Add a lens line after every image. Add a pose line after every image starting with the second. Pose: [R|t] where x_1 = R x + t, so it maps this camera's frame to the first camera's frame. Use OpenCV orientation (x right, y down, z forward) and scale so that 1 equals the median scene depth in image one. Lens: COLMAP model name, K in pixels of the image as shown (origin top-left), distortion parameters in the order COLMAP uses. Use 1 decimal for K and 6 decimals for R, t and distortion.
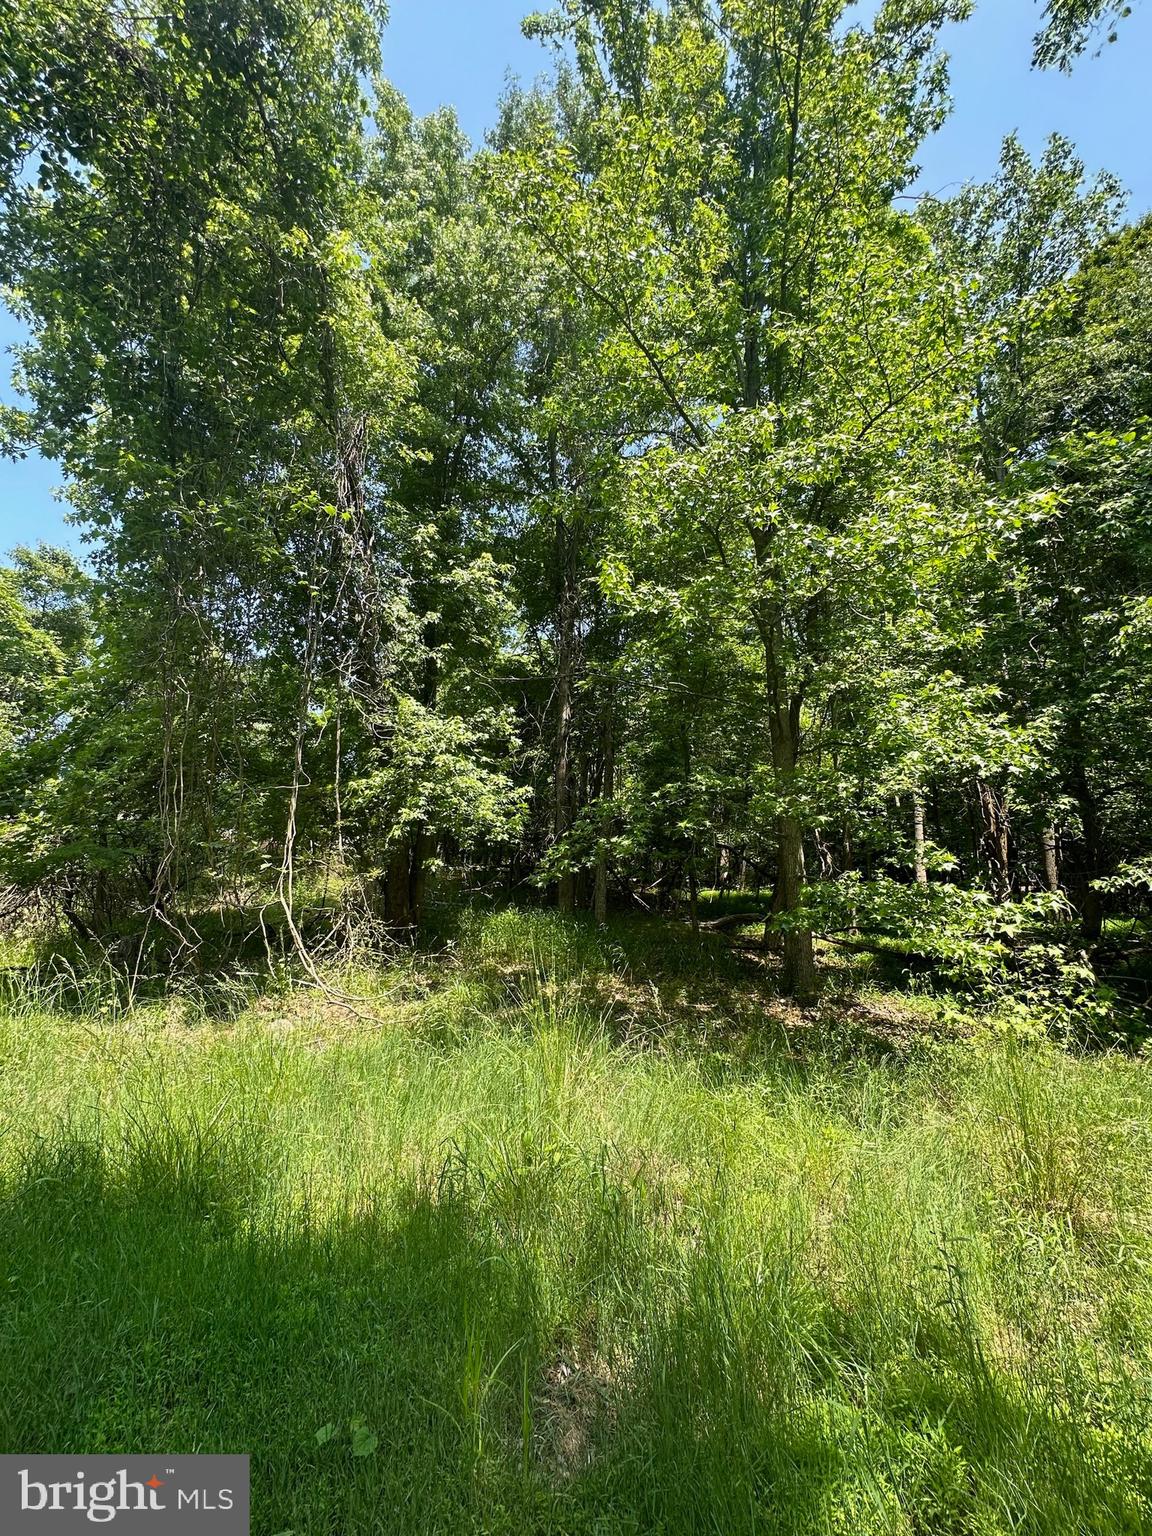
lens RADIAL K [[612.5, 0, 605.9], [0, 612.5, 764.9], [0, 0, 1]] dist [0.000723, 0.000173]
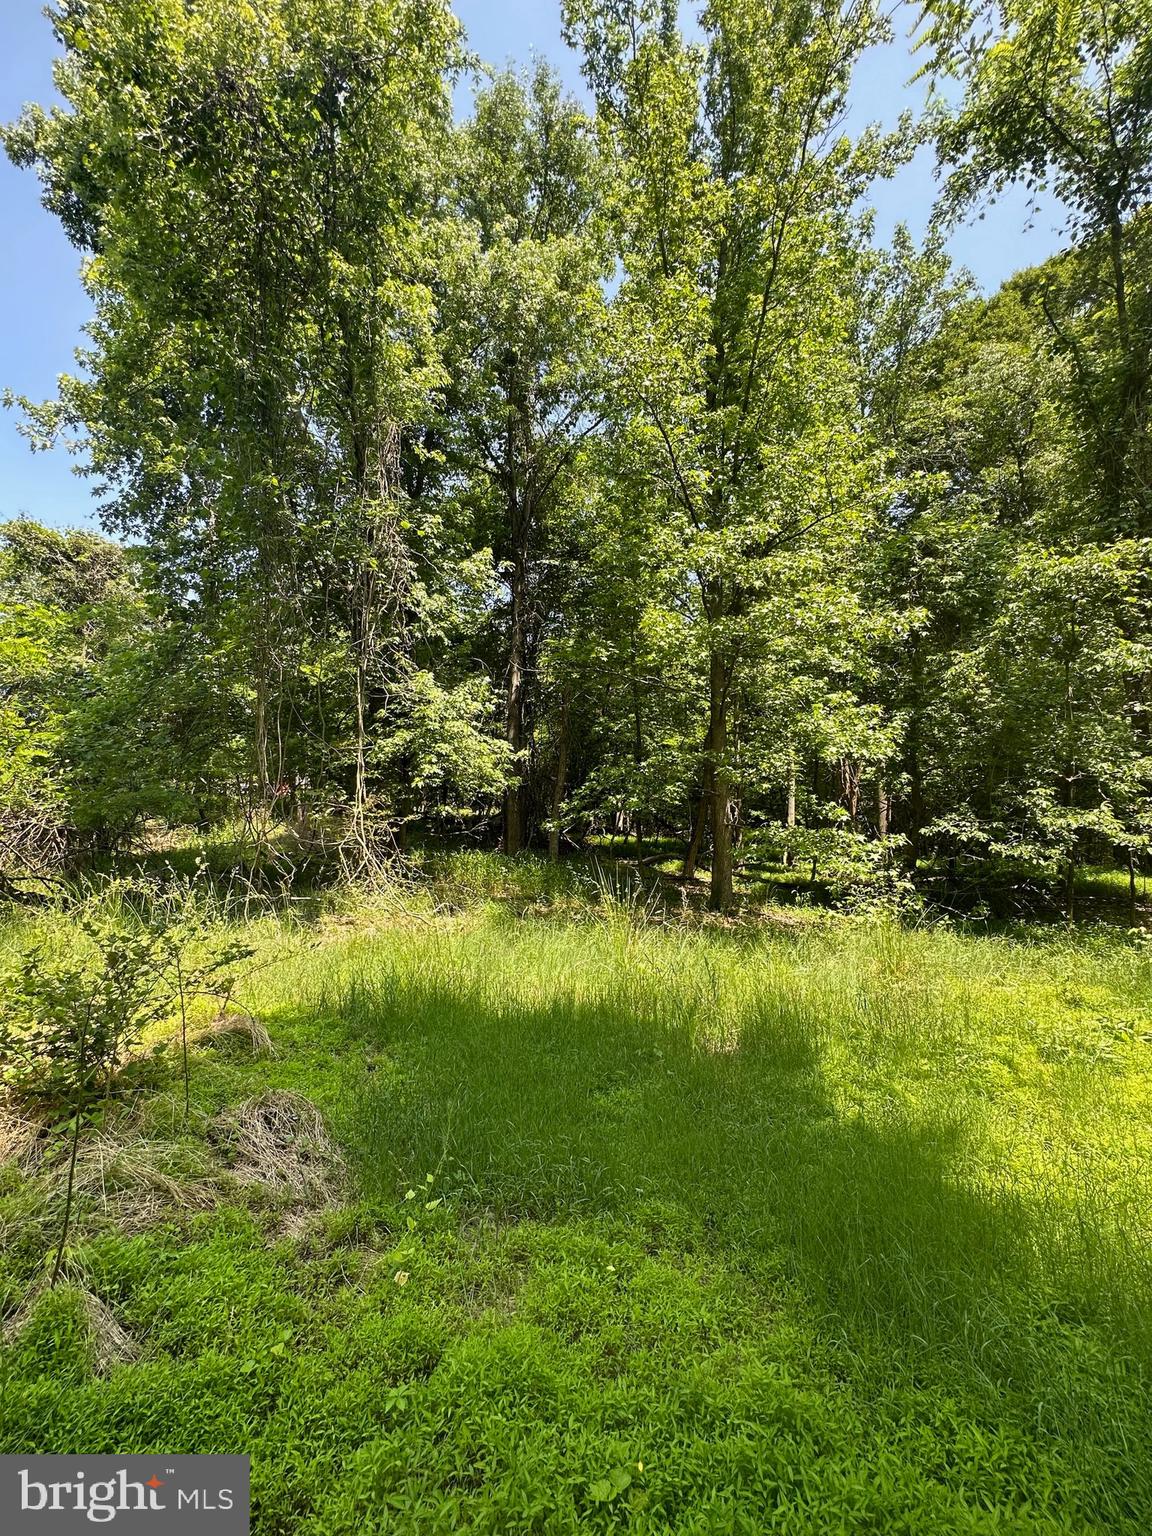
lens RADIAL K [[612.5, 0, 605.9], [0, 612.5, 764.9], [0, 0, 1]] dist [0.000723, 0.000173]
pose [[0.975847, 0.034516, 0.215710, -0.253626], [-0.052045, 0.995740, 0.076116, -0.040480], [-0.212164, -0.085504, 0.973486, -0.264420]]
